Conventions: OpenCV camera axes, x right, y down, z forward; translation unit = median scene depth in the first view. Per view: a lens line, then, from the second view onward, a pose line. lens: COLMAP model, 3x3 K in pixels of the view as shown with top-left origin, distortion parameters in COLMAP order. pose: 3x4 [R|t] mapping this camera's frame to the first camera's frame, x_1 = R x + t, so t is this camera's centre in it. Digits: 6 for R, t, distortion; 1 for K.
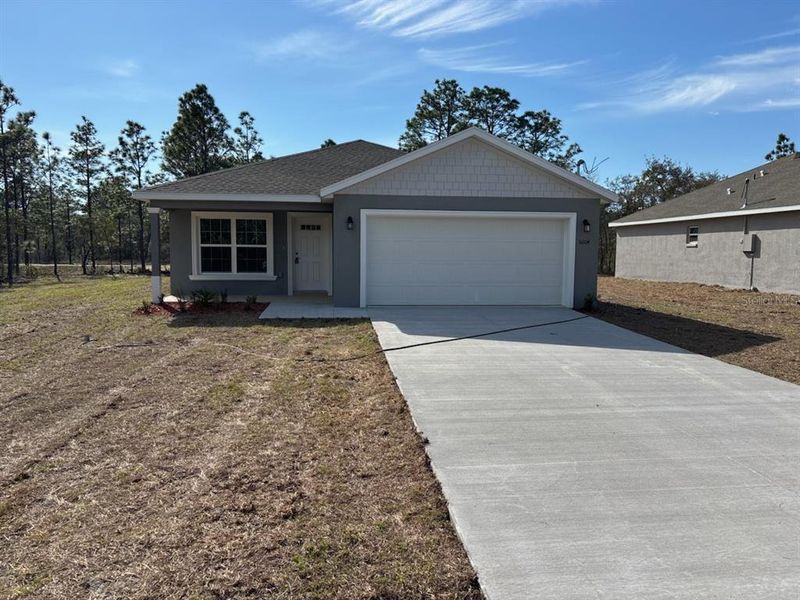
lens RADIAL K [[594.9, 0, 400.0], [0, 594.9, 300.0], [0, 0, 1]] dist [0.023976, -0.009457]
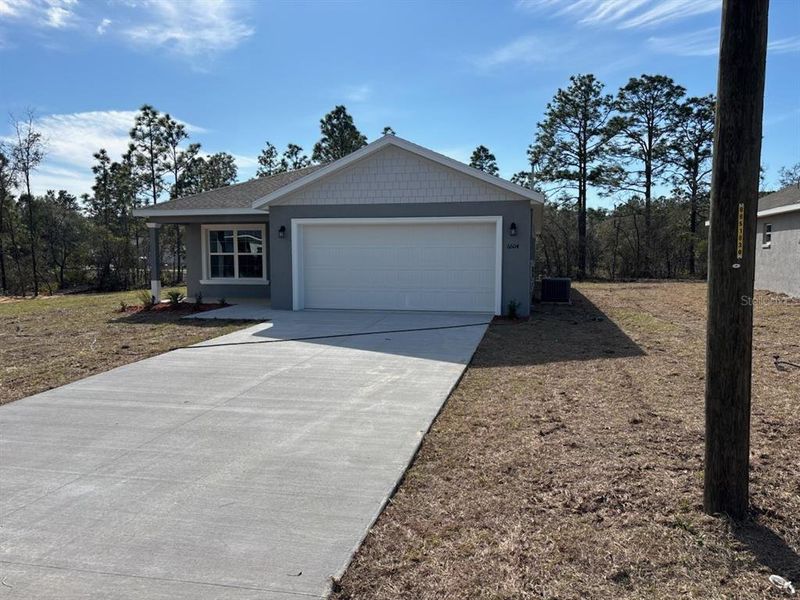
lens RADIAL K [[585.4, 0, 410.9], [0, 585.4, 303.0], [0, 0, 1]] dist [0.039609, -0.000161]
pose [[0.942312, 0.017140, -0.334298, 0.196594], [-0.017336, 0.999847, 0.002397, -0.002911], [0.334288, 0.003537, 0.942464, 0.027644]]
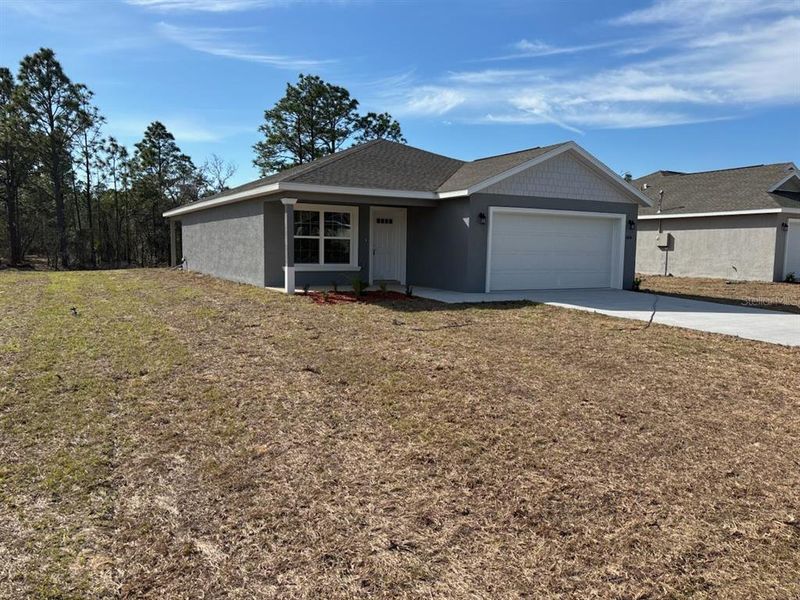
lens RADIAL K [[609.6, 0, 400.0], [0, 609.6, 300.0], [0, 0, 1]] dist [0.040883, -0.044459]
pose [[0.920240, -0.028915, 0.390285, -0.271977], [0.027140, 0.999581, 0.010061, 0.004477], [-0.390412, 0.001334, 0.920639, -0.008794]]
